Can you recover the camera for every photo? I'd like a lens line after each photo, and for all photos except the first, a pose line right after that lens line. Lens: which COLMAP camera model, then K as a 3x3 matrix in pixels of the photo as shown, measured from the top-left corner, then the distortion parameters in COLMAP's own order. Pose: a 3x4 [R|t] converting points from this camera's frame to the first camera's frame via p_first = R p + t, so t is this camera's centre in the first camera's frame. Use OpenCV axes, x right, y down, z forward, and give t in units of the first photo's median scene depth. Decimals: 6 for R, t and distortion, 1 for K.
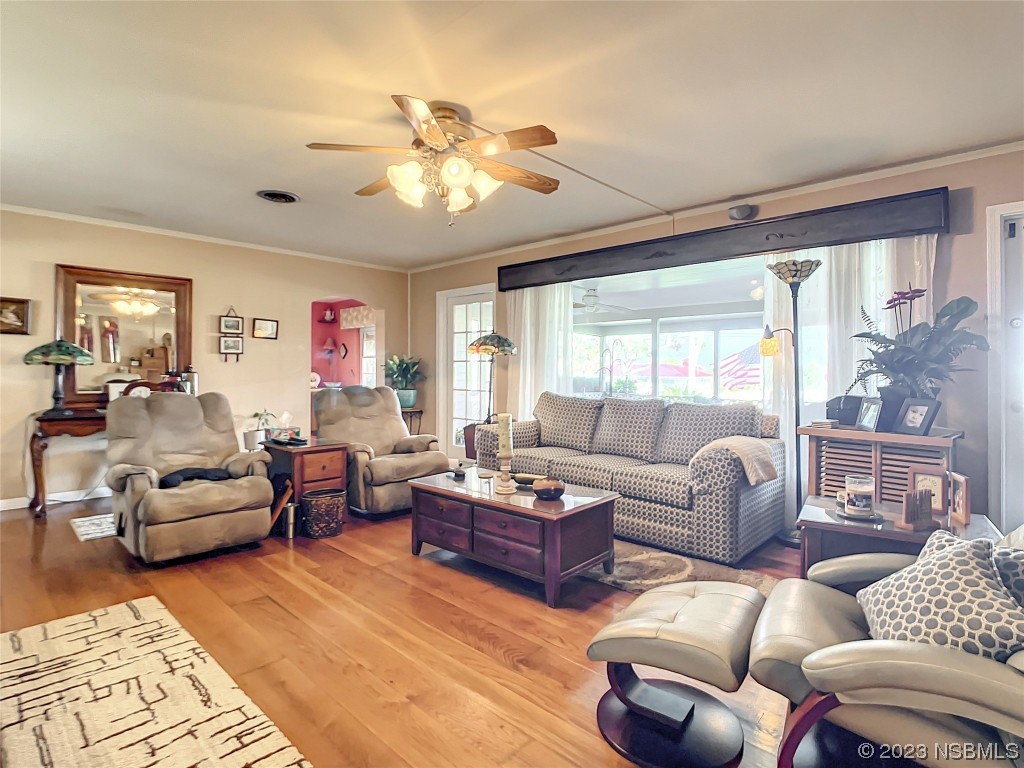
lens RADIAL K [[524.7, 0, 508.5], [0, 524.7, 368.0], [0, 0, 1]] dist [-0.028666, 0.008559]
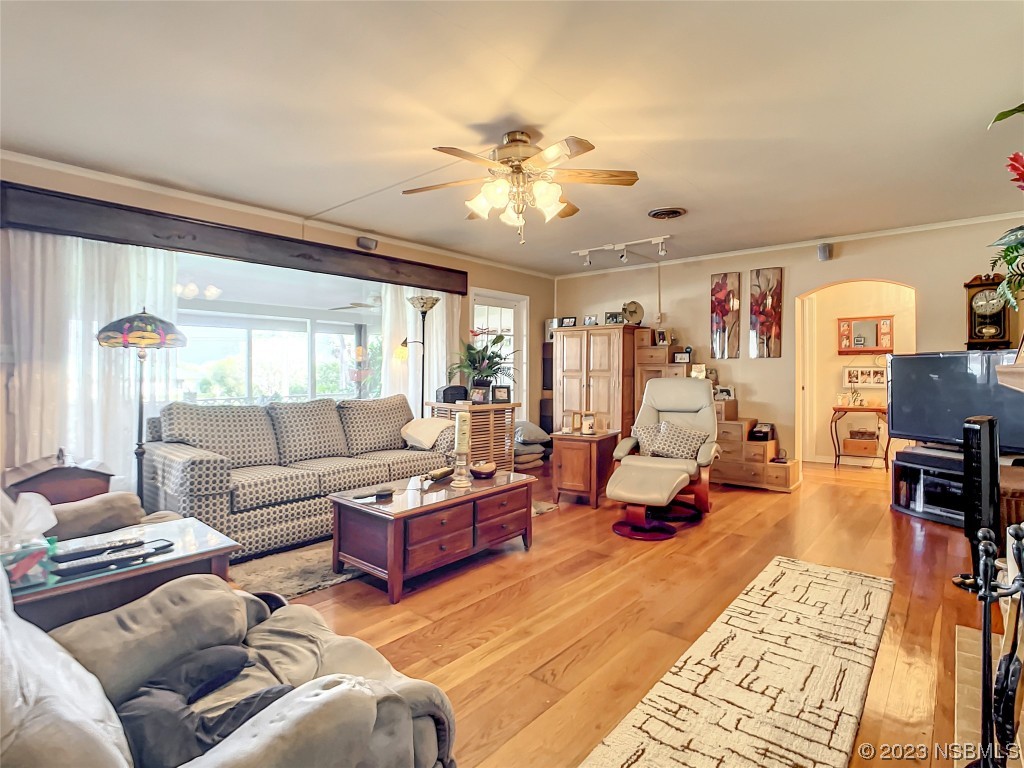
lens RADIAL K [[524.7, 0, 508.5], [0, 524.7, 368.0], [0, 0, 1]] dist [-0.028666, 0.008559]
pose [[-0.035891, -0.001211, 0.999355, -1.644504], [-0.006752, 0.999977, 0.000970, -0.009821], [-0.999333, -0.006713, -0.035899, 1.431518]]
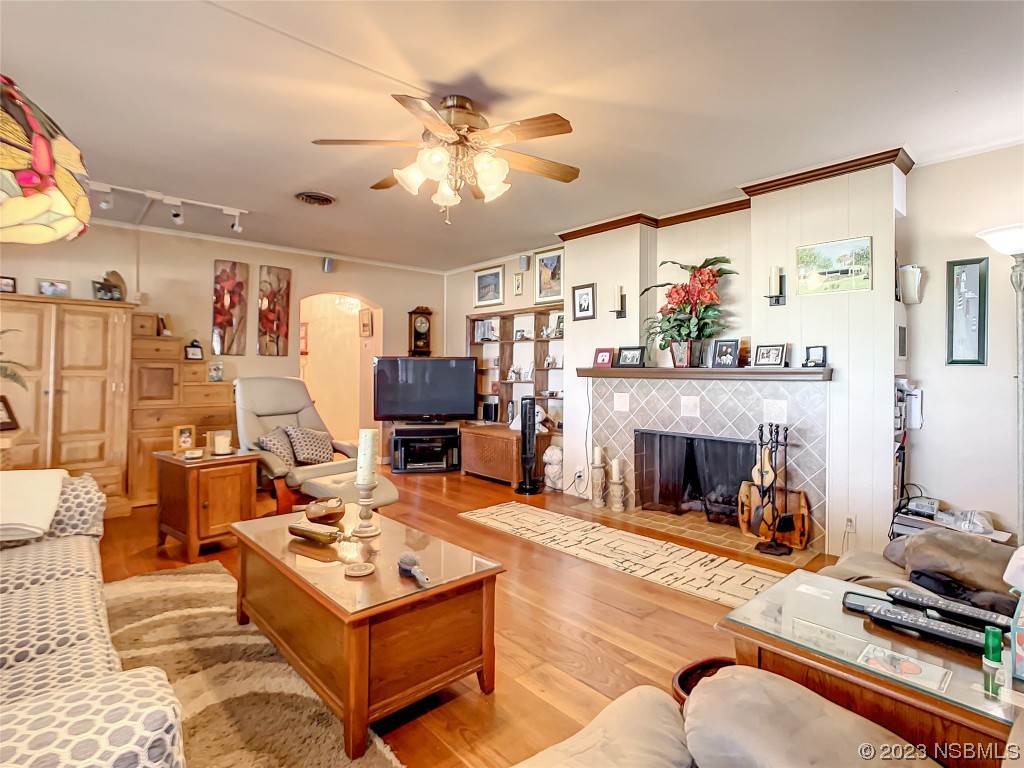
lens RADIAL K [[524.7, 0, 508.5], [0, 524.7, 368.0], [0, 0, 1]] dist [-0.028666, 0.008559]
pose [[-0.996207, -0.010599, 0.086370, -0.413563], [-0.011424, 0.999894, -0.009068, 0.004610], [-0.086265, -0.010020, -0.996222, 2.627385]]
